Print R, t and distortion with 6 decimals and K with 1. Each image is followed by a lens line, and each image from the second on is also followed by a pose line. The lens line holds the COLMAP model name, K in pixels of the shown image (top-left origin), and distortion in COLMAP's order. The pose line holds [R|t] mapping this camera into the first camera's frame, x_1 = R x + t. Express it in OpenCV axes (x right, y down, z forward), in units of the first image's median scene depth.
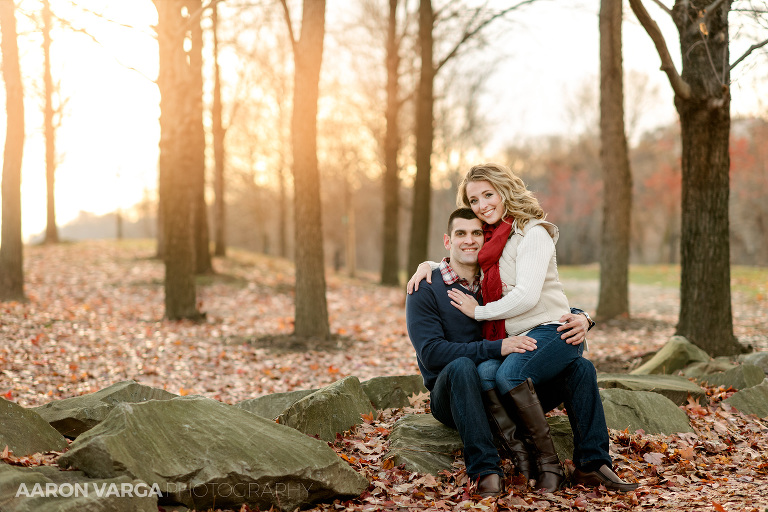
lens RADIAL K [[2304.1, 0, 384.0], [0, 2304.1, 256.0], [0, 0, 1]] dist [-0.055752, -0.629596]
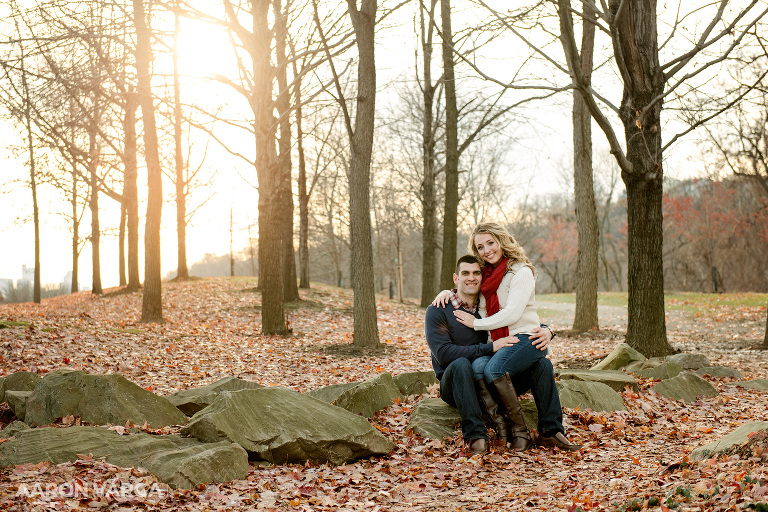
lens RADIAL K [[1878.6, 0, 384.0], [0, 1878.6, 256.0], [0, 0, 1]] dist [0.010816, -0.519942]
pose [[0.999015, -0.010090, -0.043214, 0.030835], [0.009481, 0.999853, -0.014266, -0.003099], [0.043351, 0.013842, 0.998964, -0.146047]]
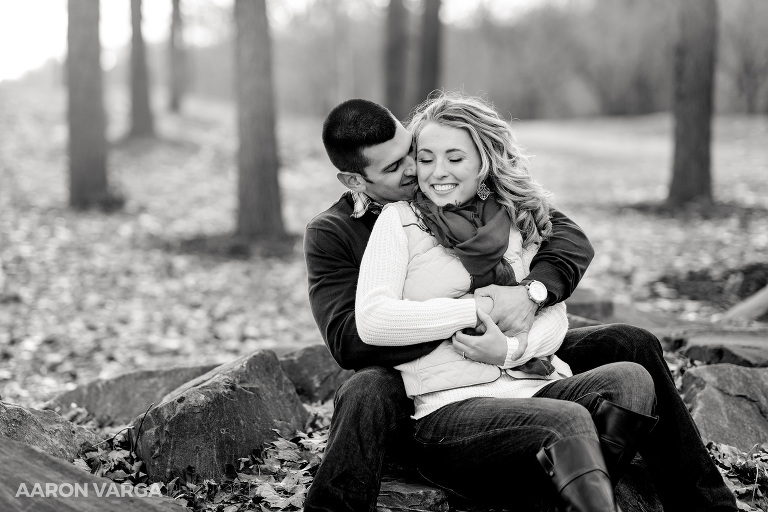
lens RADIAL K [[1878.6, 0, 384.0], [0, 1878.6, 256.0], [0, 0, 1]] dist [0.010816, -0.519942]
pose [[0.999346, -0.002382, -0.036078, 0.028023], [0.005680, 0.995781, 0.091586, -0.011578], [0.035708, -0.091731, 0.995143, 0.460559]]
